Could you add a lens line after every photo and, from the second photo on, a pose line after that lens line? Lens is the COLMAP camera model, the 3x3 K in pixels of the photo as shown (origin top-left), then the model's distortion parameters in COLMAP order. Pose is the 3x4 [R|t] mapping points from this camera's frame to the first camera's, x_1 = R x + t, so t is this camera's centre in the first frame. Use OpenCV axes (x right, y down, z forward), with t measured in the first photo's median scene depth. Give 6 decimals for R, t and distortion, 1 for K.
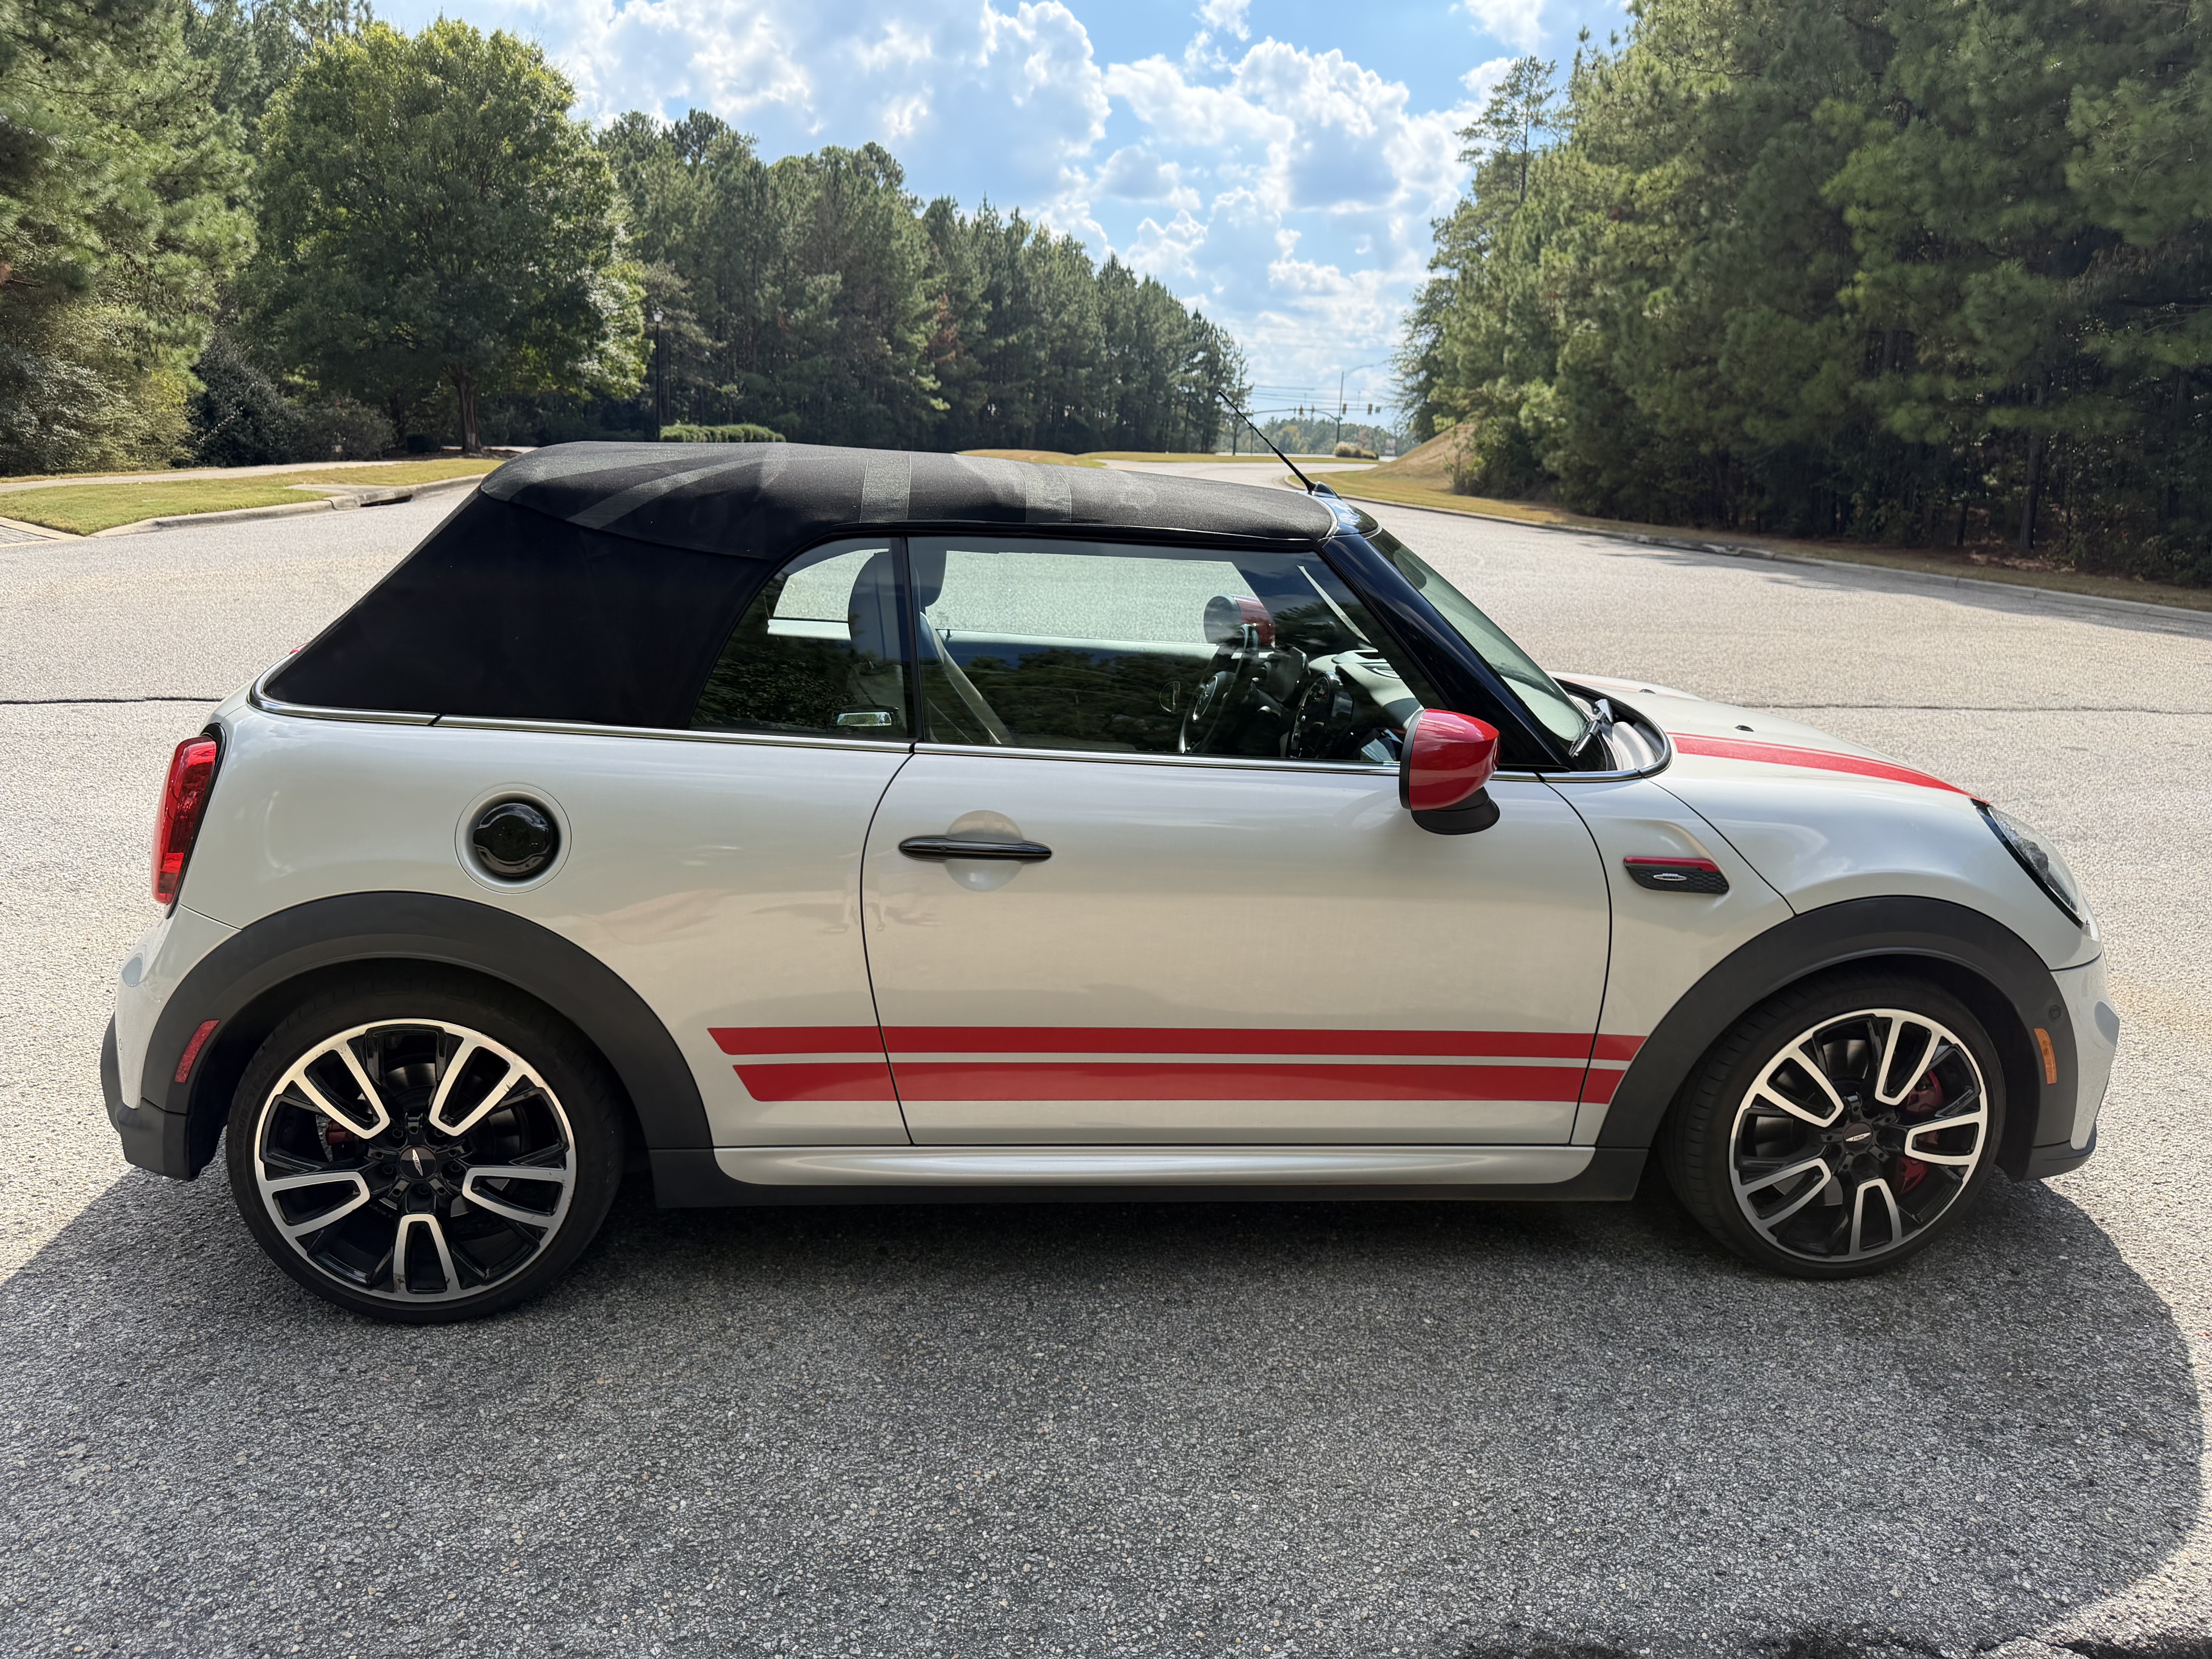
lens RADIAL K [[1575.6, 0, 1093.3], [0, 1575.6, 832.7], [0, 0, 1]] dist [-0.000478, -0.001765]
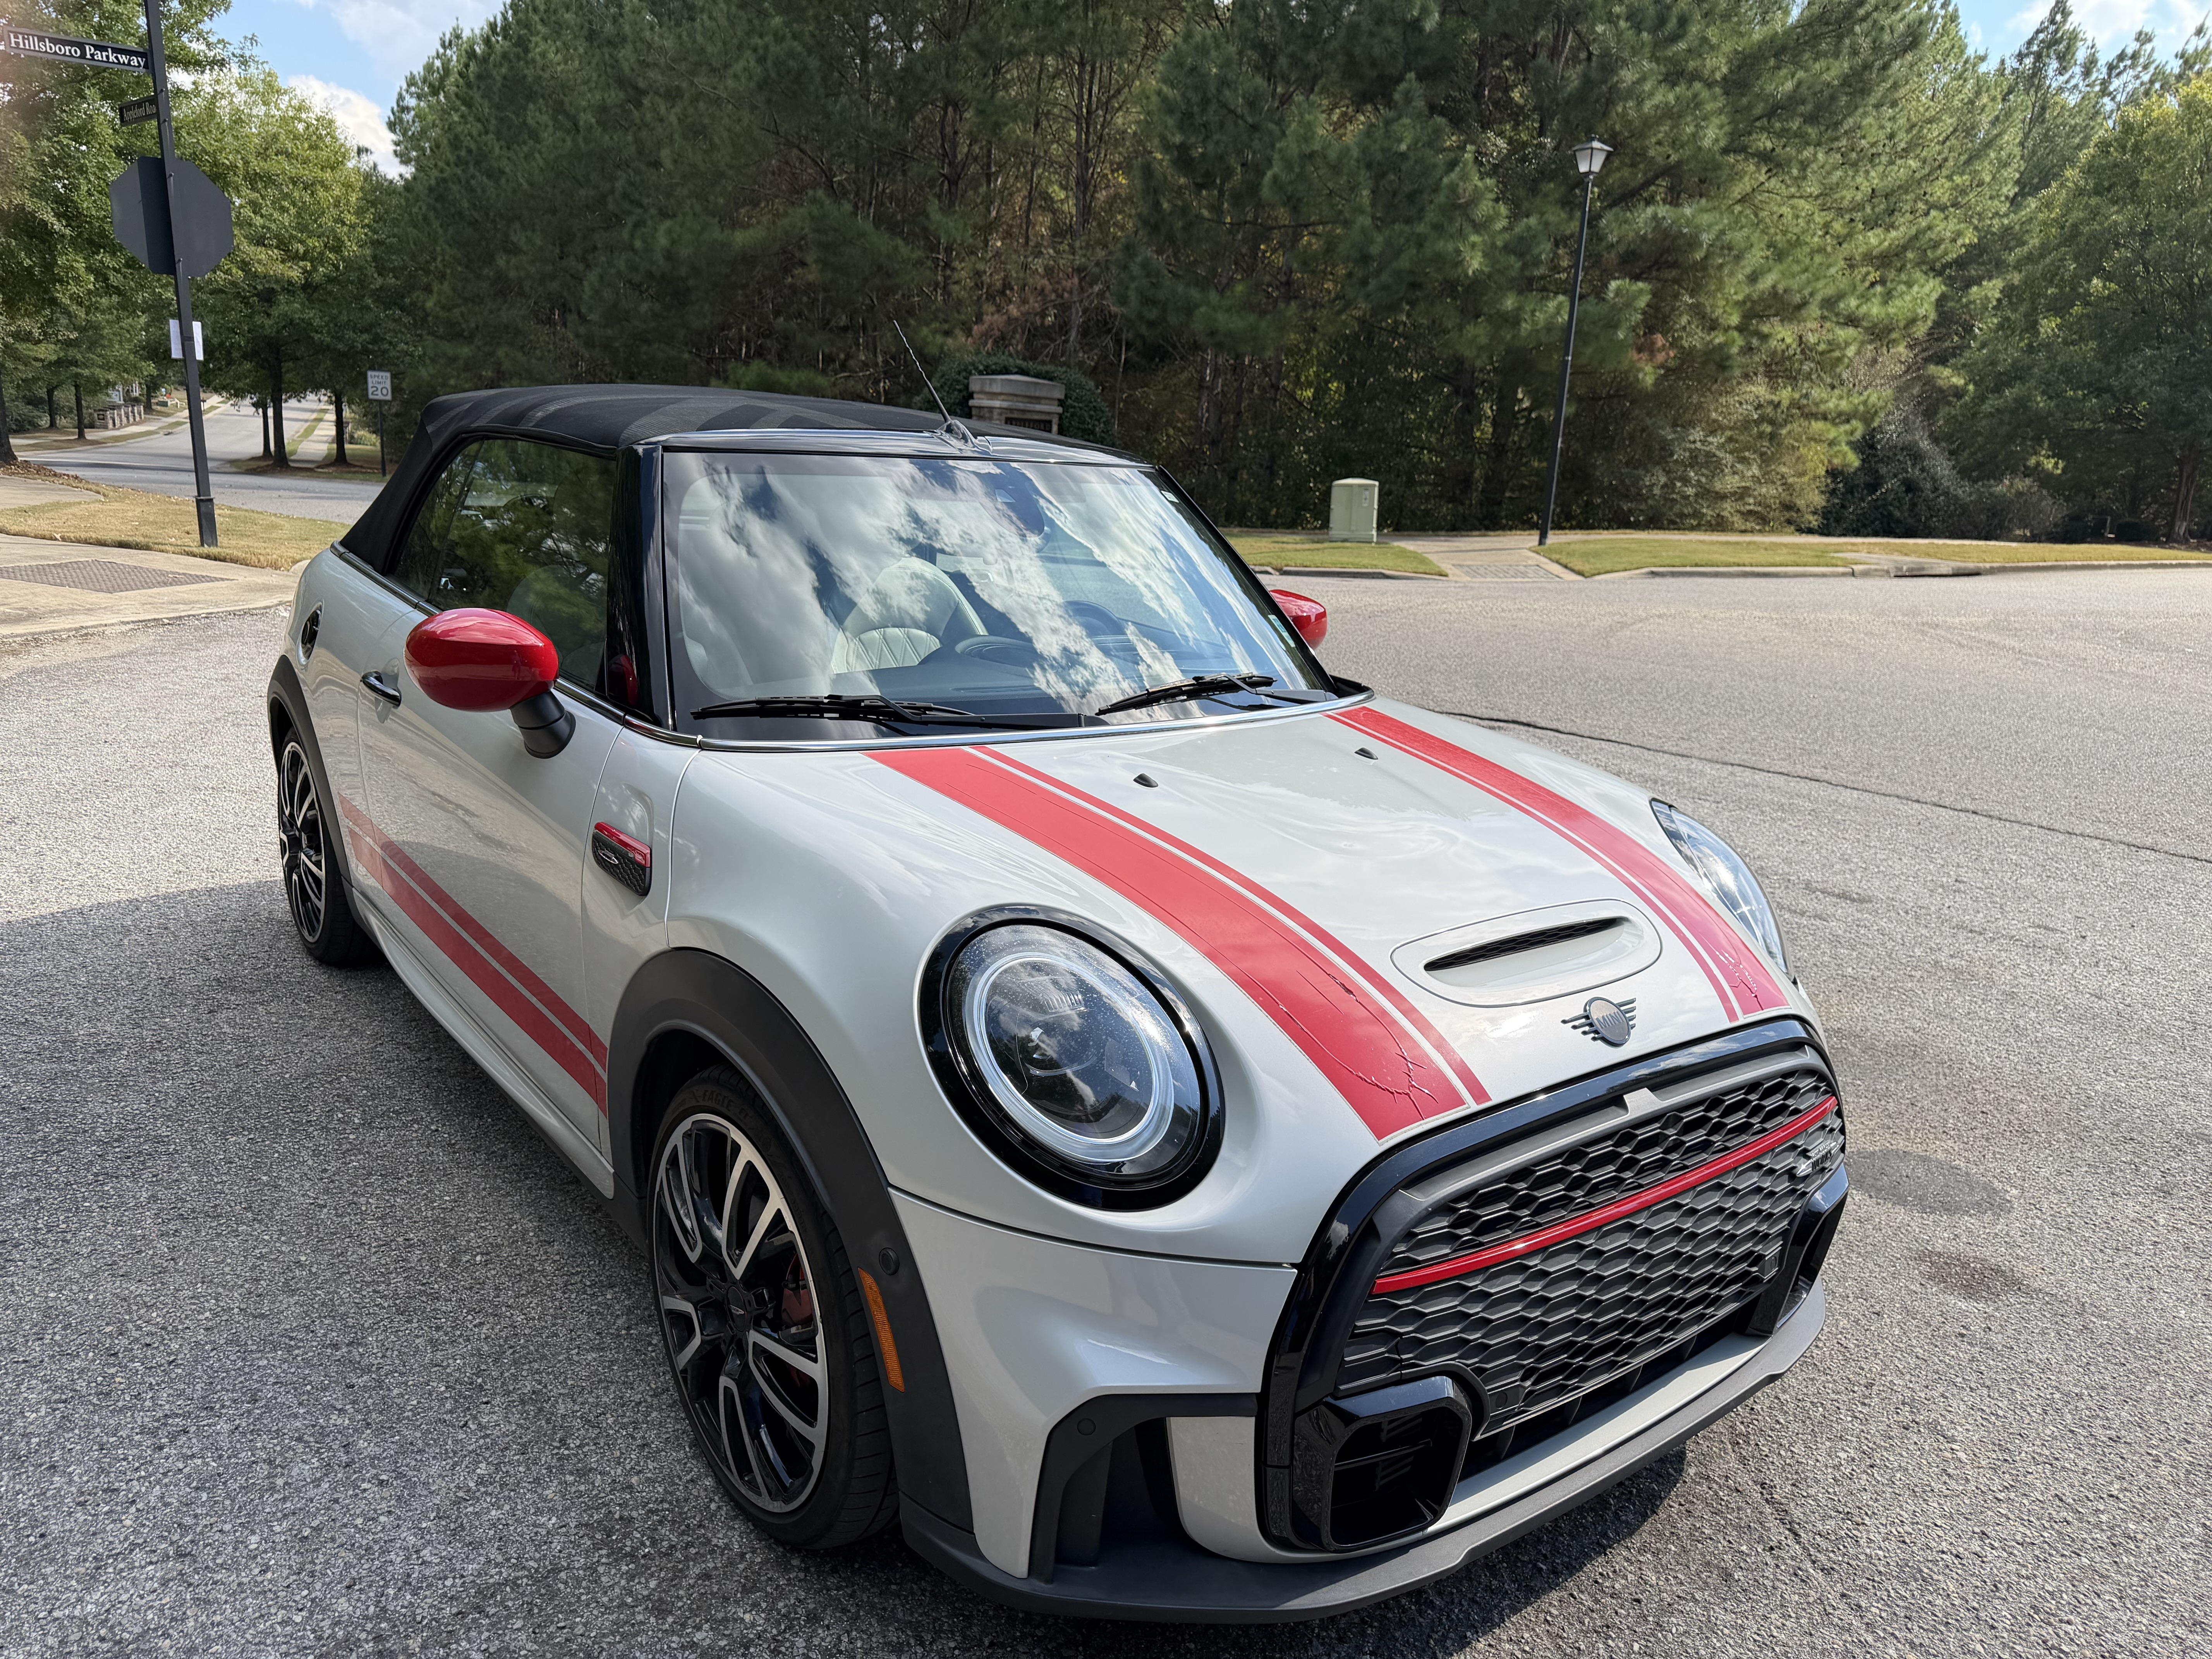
lens RADIAL K [[1580.1, 0, 1106.0], [0, 1580.1, 829.5], [0, 0, 1]] dist [0.004324, -0.006644]
pose [[0.517149, 0.207744, -0.830301, 0.135143], [-0.254061, 0.963632, 0.082863, -0.013536], [0.817319, 0.168095, 0.551121, 0.086965]]
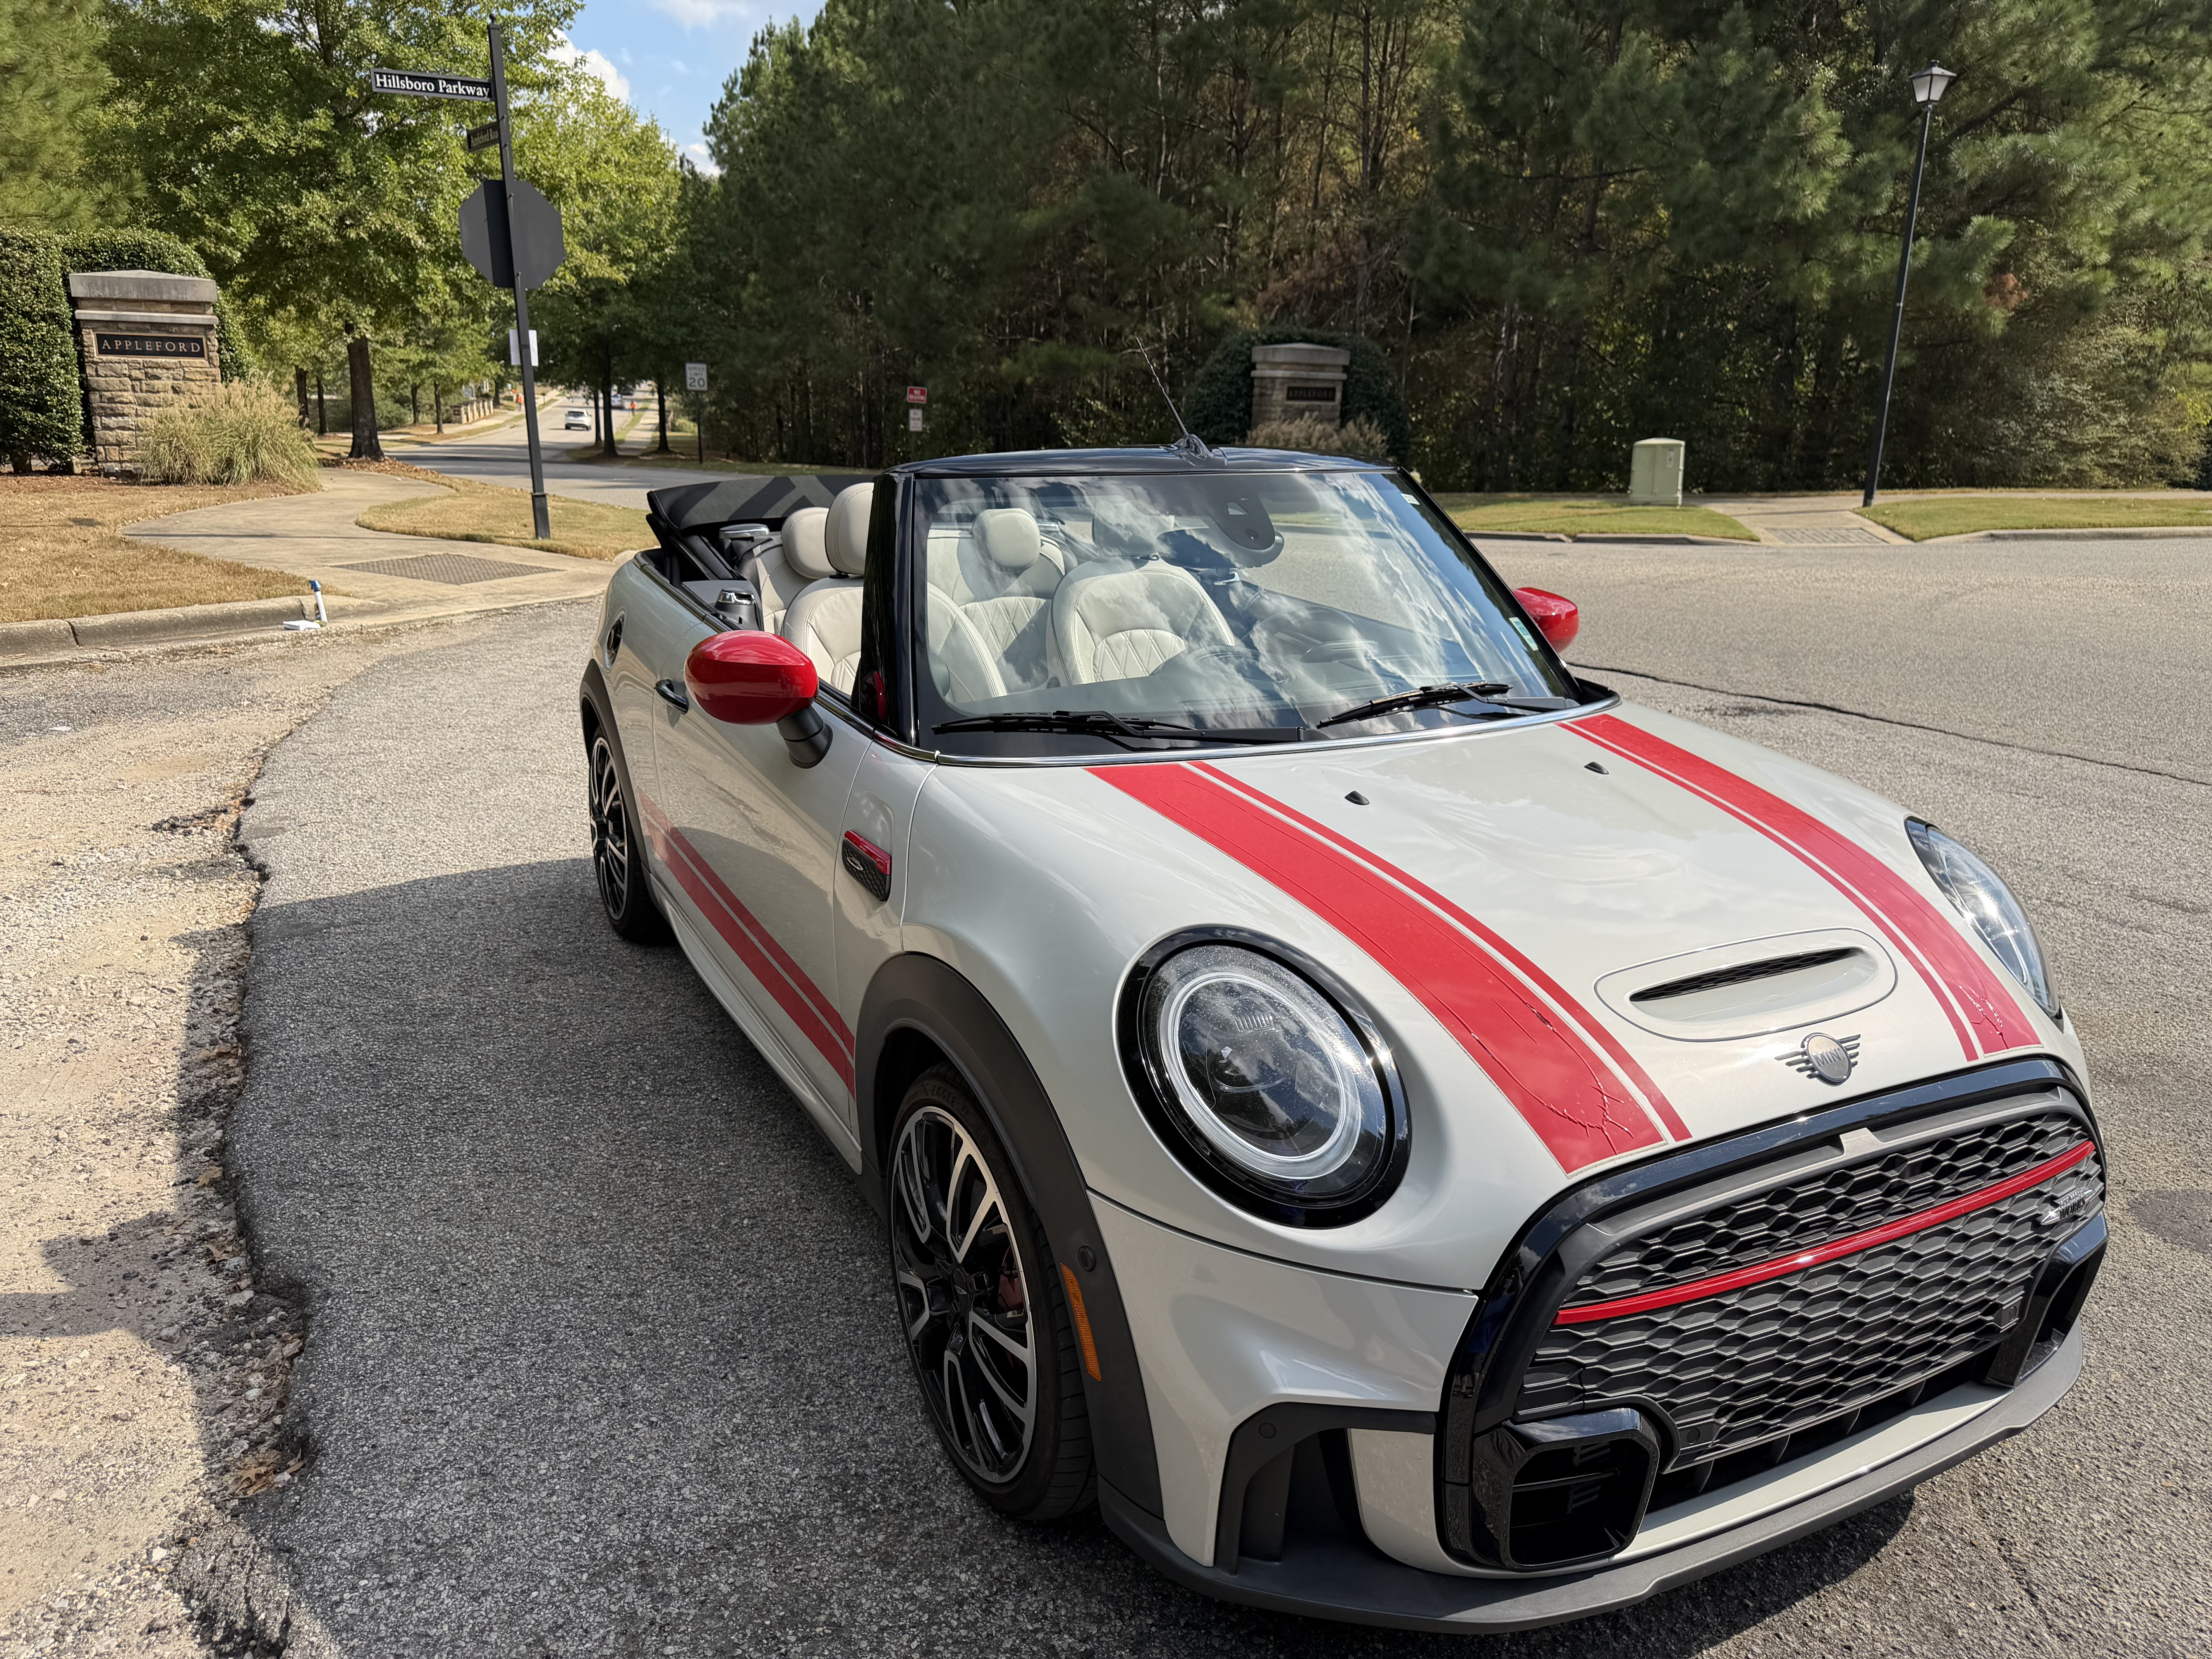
lens RADIAL K [[1587.0, 0, 1109.3], [0, 1587.0, 831.1], [0, 0, 1]] dist [0.010611, -0.016640]
pose [[0.360950, 0.230045, -0.903767, 0.139531], [-0.247124, 0.958049, 0.145165, -0.017447], [0.899247, 0.170945, 0.402657, 0.088230]]
